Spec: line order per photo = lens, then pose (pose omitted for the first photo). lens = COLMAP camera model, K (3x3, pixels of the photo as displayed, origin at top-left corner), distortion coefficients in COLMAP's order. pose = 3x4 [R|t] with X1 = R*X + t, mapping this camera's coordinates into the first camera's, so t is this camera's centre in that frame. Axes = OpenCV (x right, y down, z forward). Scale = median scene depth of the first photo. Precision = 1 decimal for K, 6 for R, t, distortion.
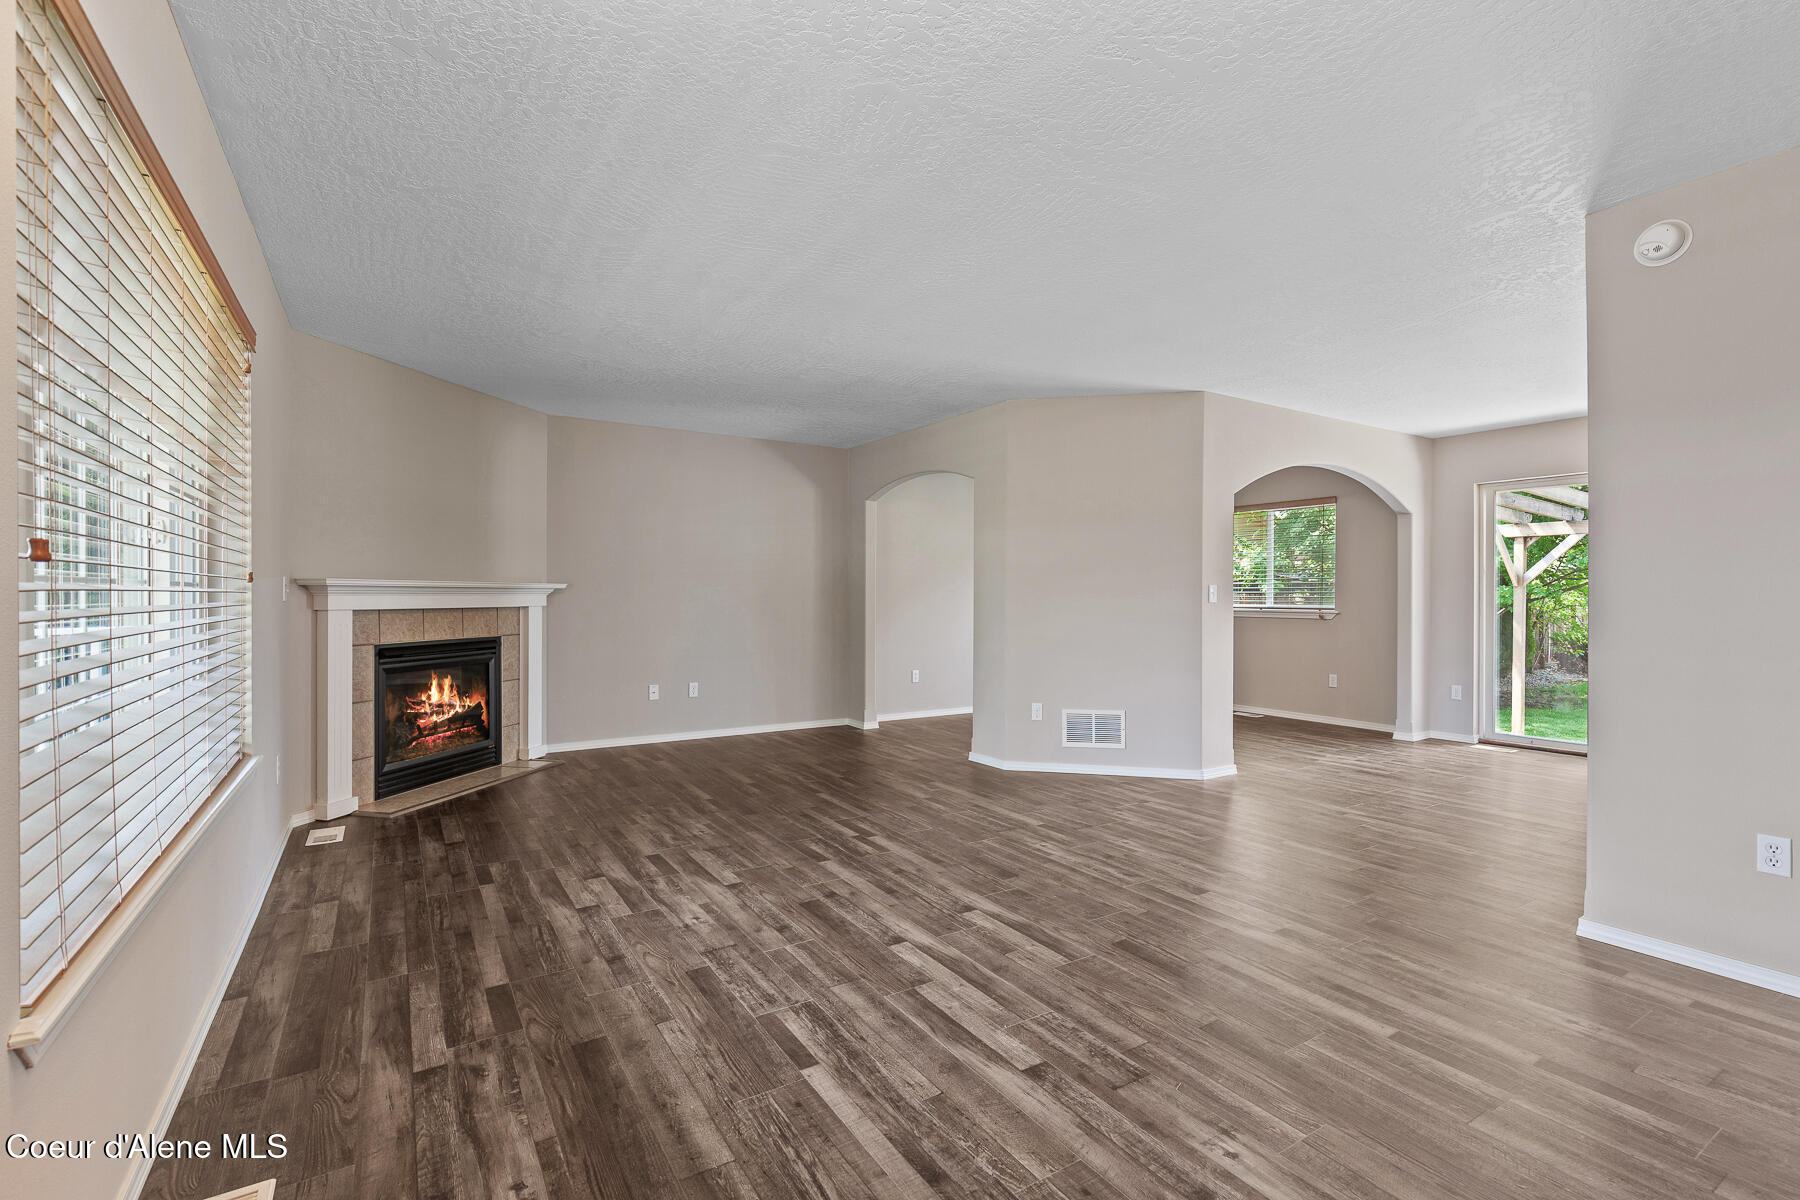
lens RADIAL K [[800.8, 0, 923.1], [0, 800.8, 593.9], [0, 0, 1]] dist [0.000496, 0.000330]
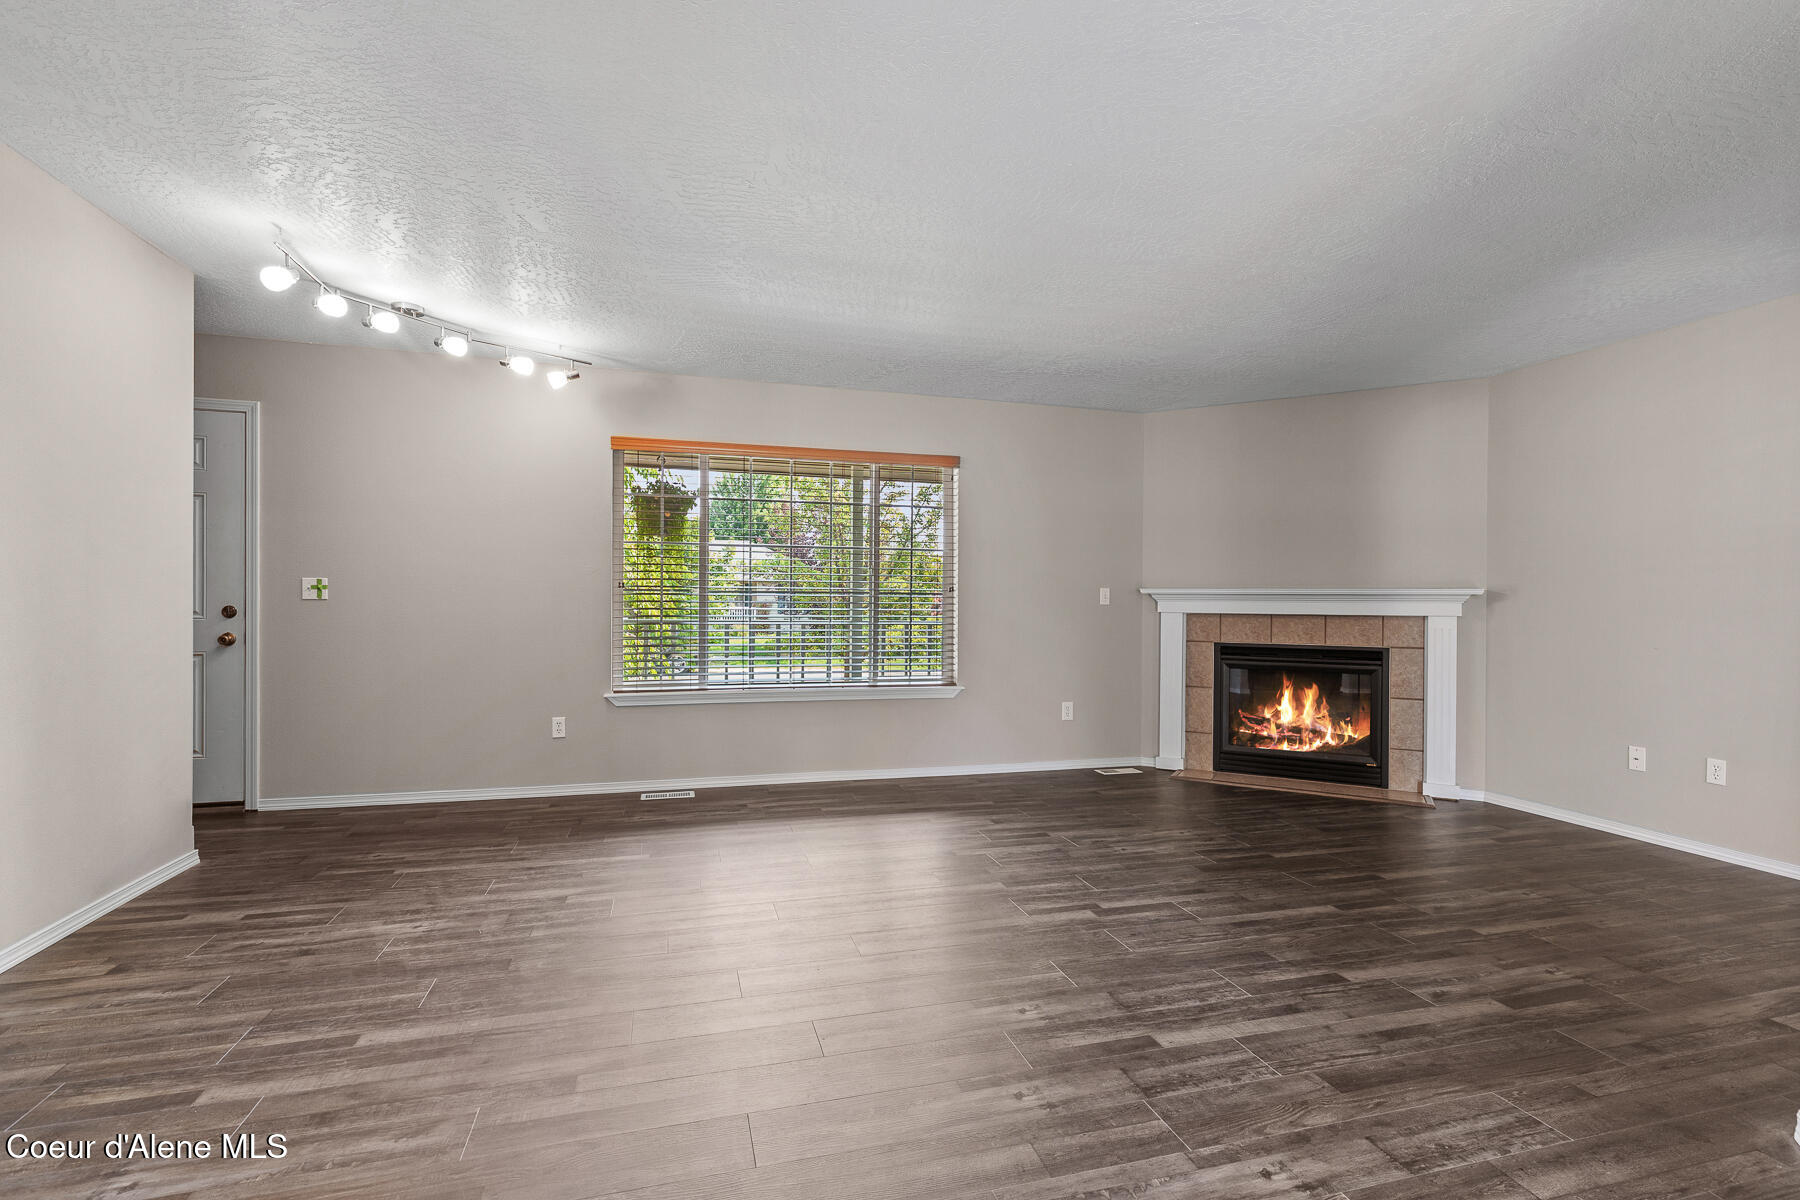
lens RADIAL K [[832.8, 0, 916.1], [0, 832.8, 604.8], [0, 0, 1]] dist [0.005745, -0.000579]
pose [[-0.289231, 0.000570, -0.957259, 0.764137], [-0.006511, 0.999976, 0.002563, 0.007387], [0.957237, 0.006974, -0.289221, 1.087989]]
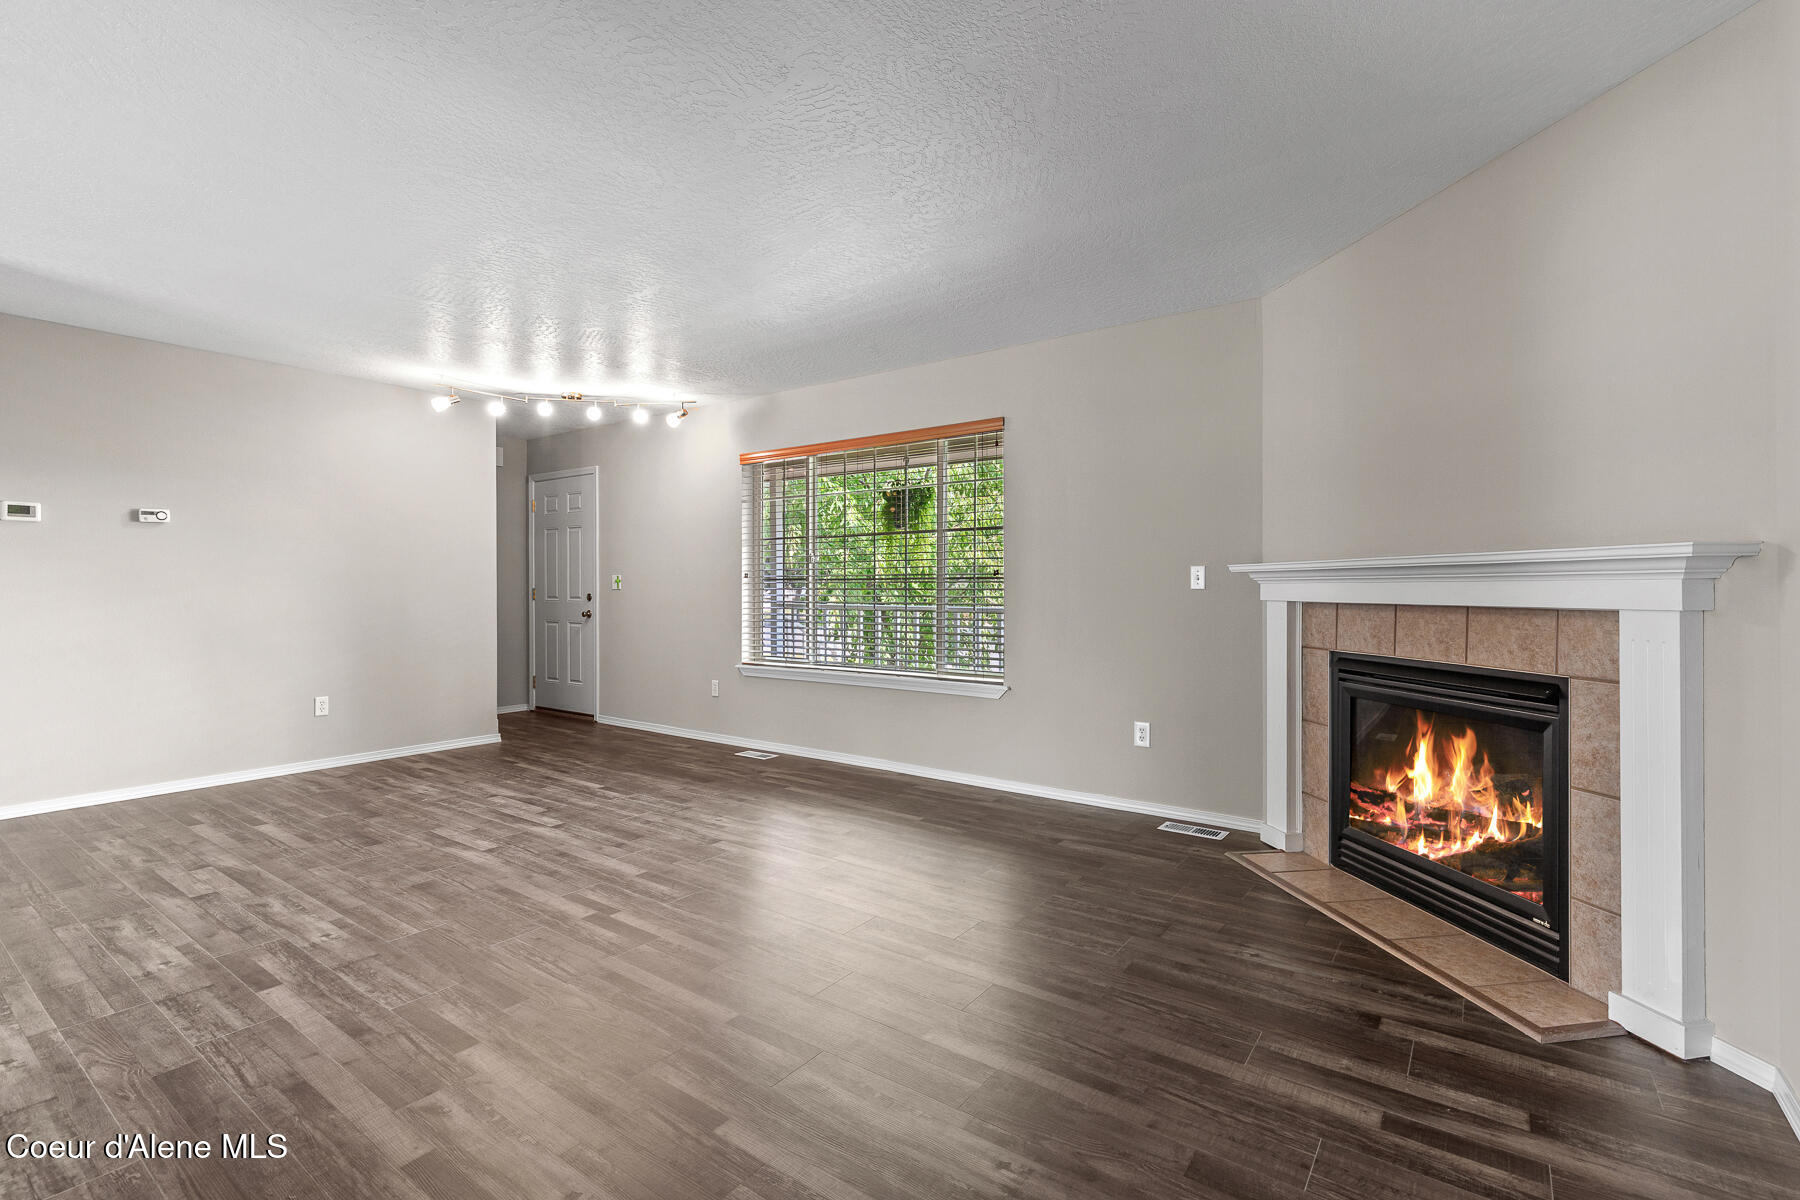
lens RADIAL K [[840.4, 0, 921.4], [0, 840.4, 593.0], [0, 0, 1]] dist [0.001713, -0.000206]
pose [[-0.935532, 0.000198, -0.353243, -0.077035], [-0.000911, 0.999995, 0.002973, 0.010604], [0.353242, 0.003103, -0.935527, 1.850969]]
